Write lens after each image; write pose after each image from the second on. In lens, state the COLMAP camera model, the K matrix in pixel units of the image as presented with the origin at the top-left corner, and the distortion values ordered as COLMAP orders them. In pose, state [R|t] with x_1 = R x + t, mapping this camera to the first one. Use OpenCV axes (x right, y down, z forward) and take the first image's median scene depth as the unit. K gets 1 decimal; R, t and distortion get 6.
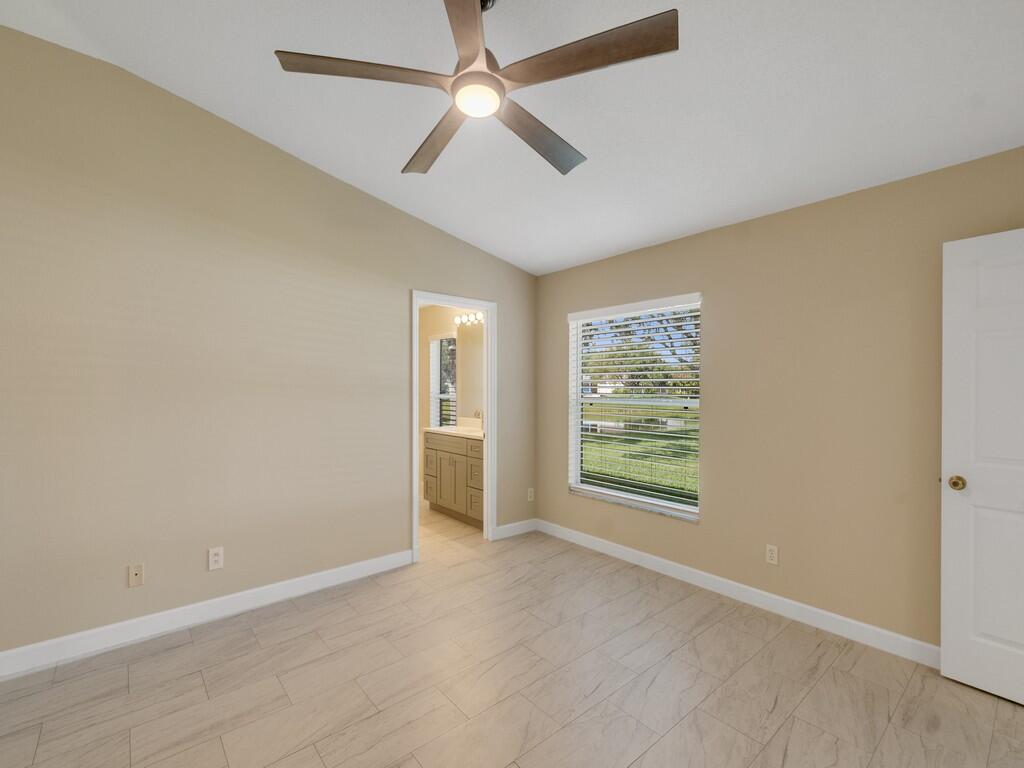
lens RADIAL K [[454.9, 0, 497.2], [0, 454.9, 386.7], [0, 0, 1]] dist [0.001310, -0.000643]
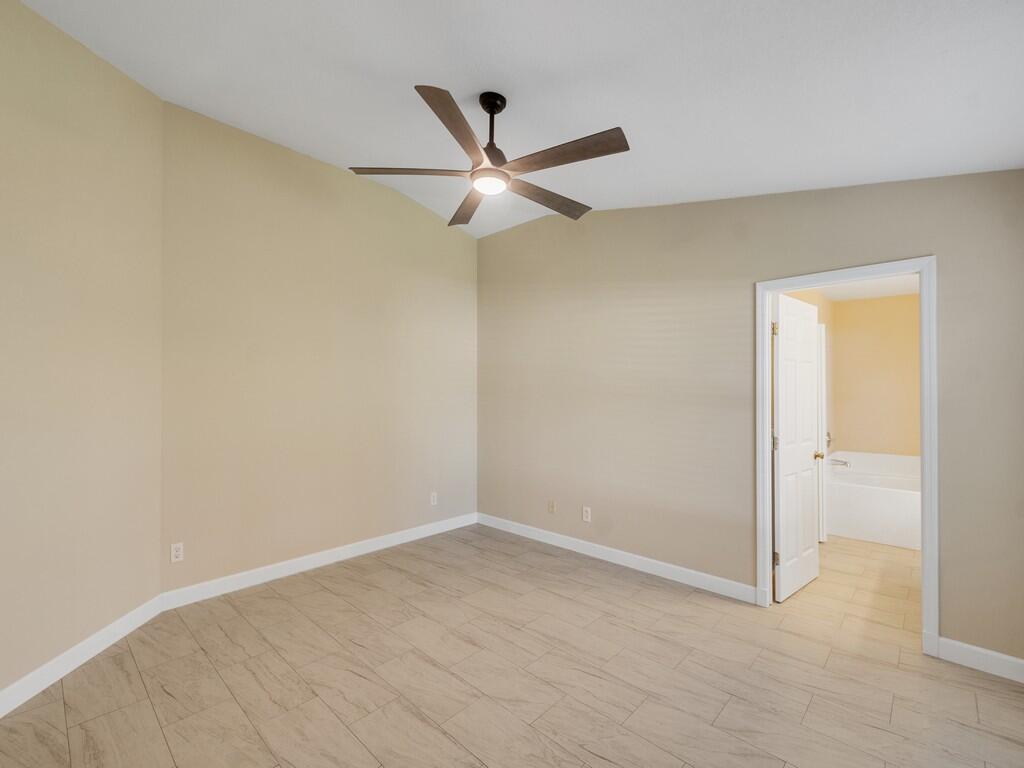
lens RADIAL K [[441.5, 0, 468.9], [0, 441.5, 392.6], [0, 0, 1]] dist [0.000123, -0.000237]
pose [[0.080000, 0.002751, -0.996791, 0.787933], [0.006869, 0.999971, 0.003311, -0.020032], [0.996771, -0.007111, 0.079979, 0.533270]]
